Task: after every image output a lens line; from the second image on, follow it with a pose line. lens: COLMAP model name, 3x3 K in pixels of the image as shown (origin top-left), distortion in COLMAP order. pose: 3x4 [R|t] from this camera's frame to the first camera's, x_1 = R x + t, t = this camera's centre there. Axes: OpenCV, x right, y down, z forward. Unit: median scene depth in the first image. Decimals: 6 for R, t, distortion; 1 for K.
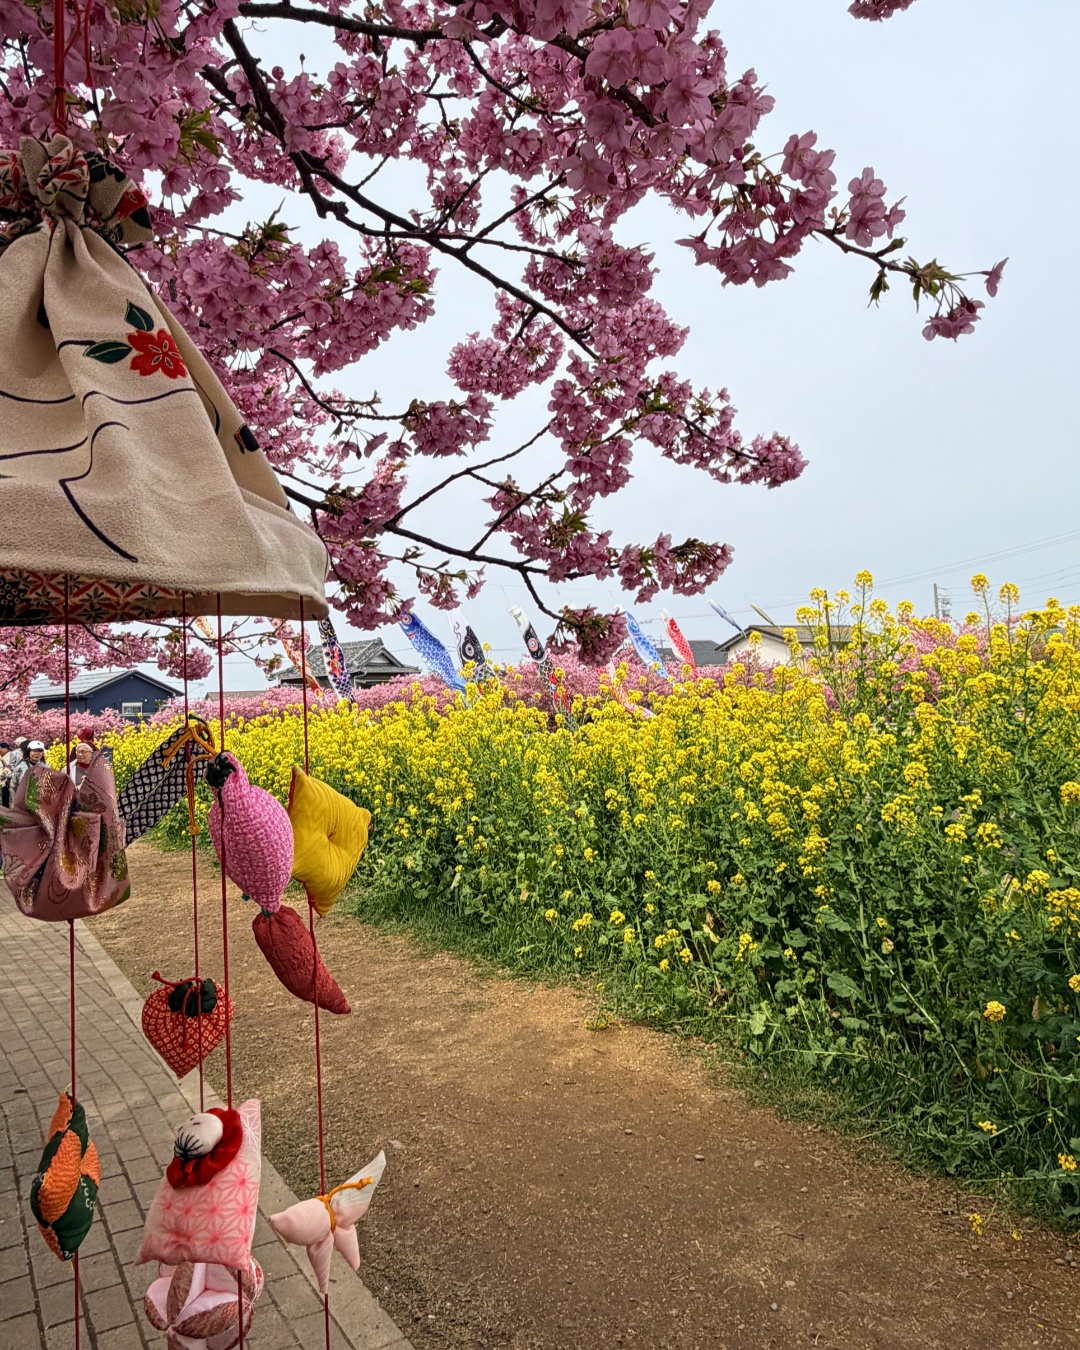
lens RADIAL K [[1065.6, 0, 540.8], [0, 1065.6, 652.5], [0, 0, 1]] dist [0.103912, -0.282290]
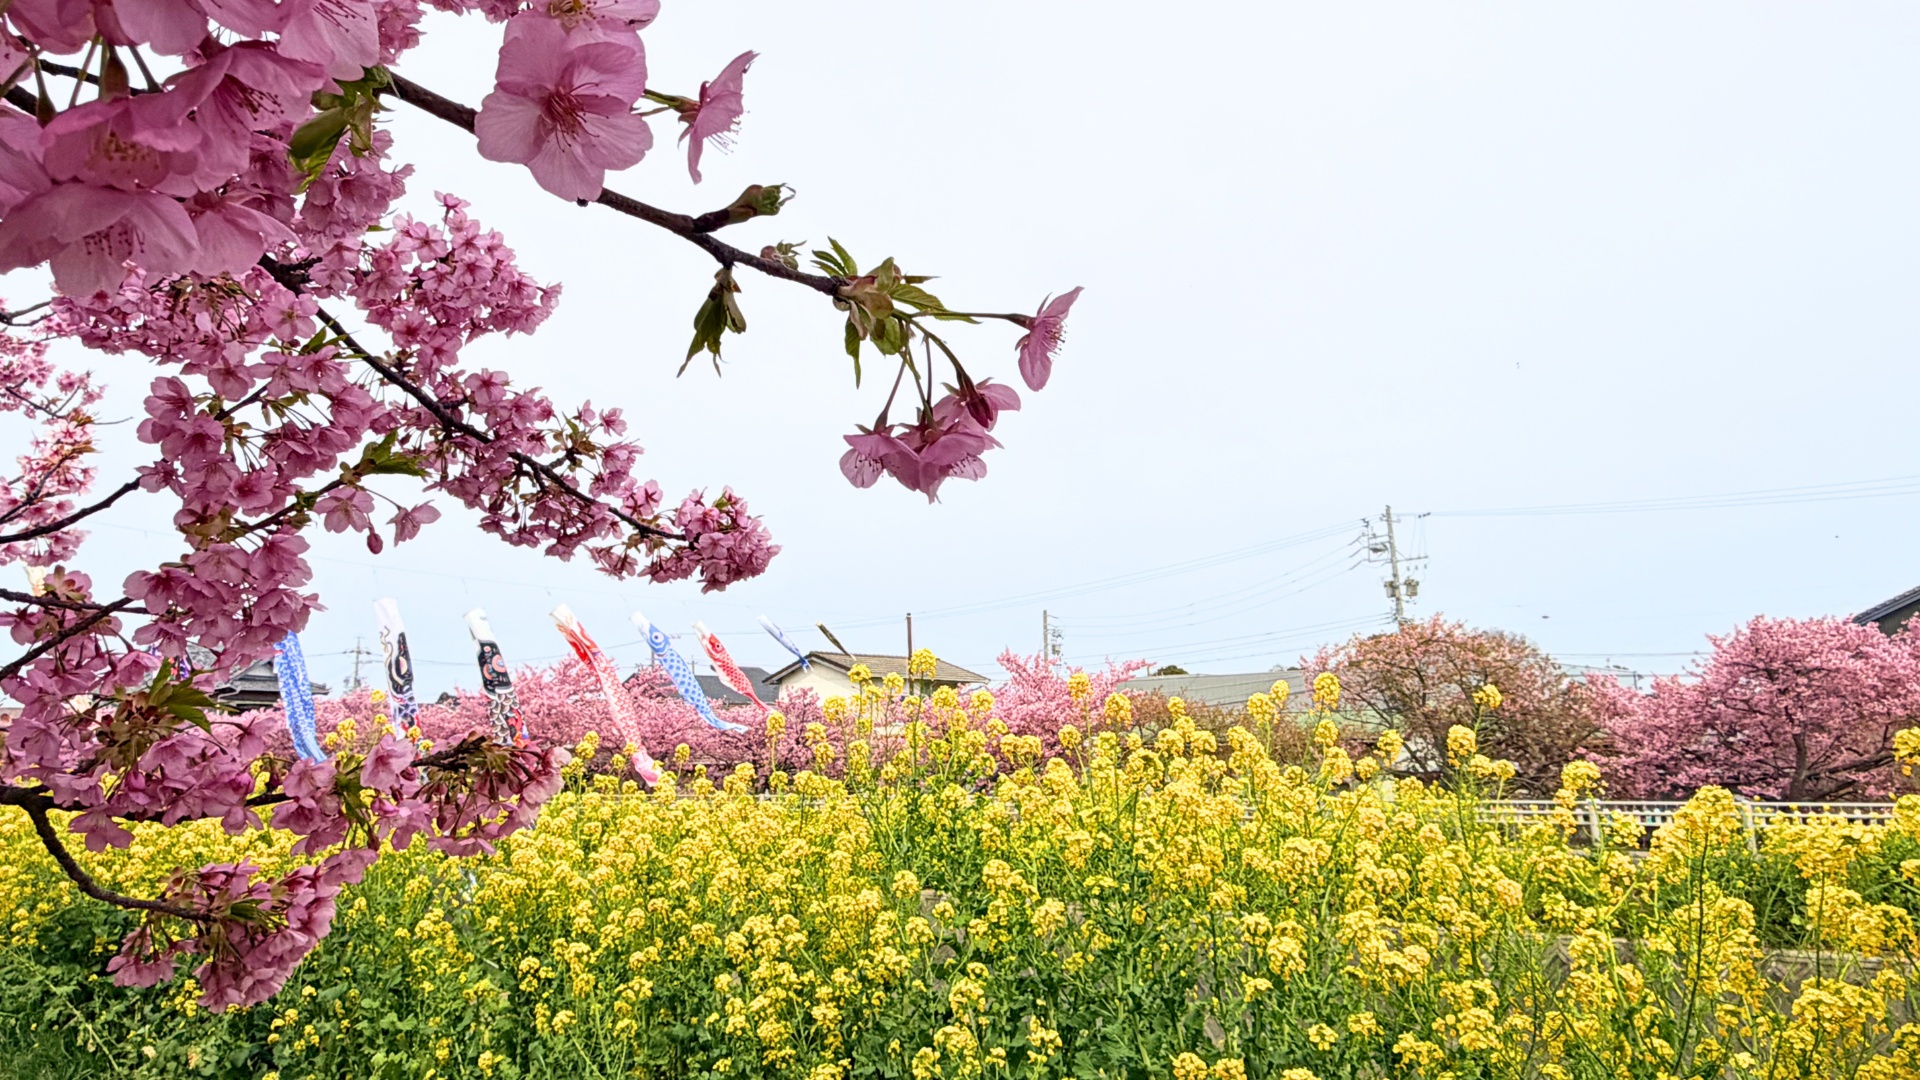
lens RADIAL K [[1326.6, 0, 960.0], [0, 1326.6, 540.0], [0, 0, 1]] dist [-0.004981, 0.003623]
pose [[0.959611, 0.074420, 0.271309, 0.153727], [-0.054486, 0.995281, -0.080288, -0.133190], [-0.276004, 0.062263, 0.959138, 0.323425]]
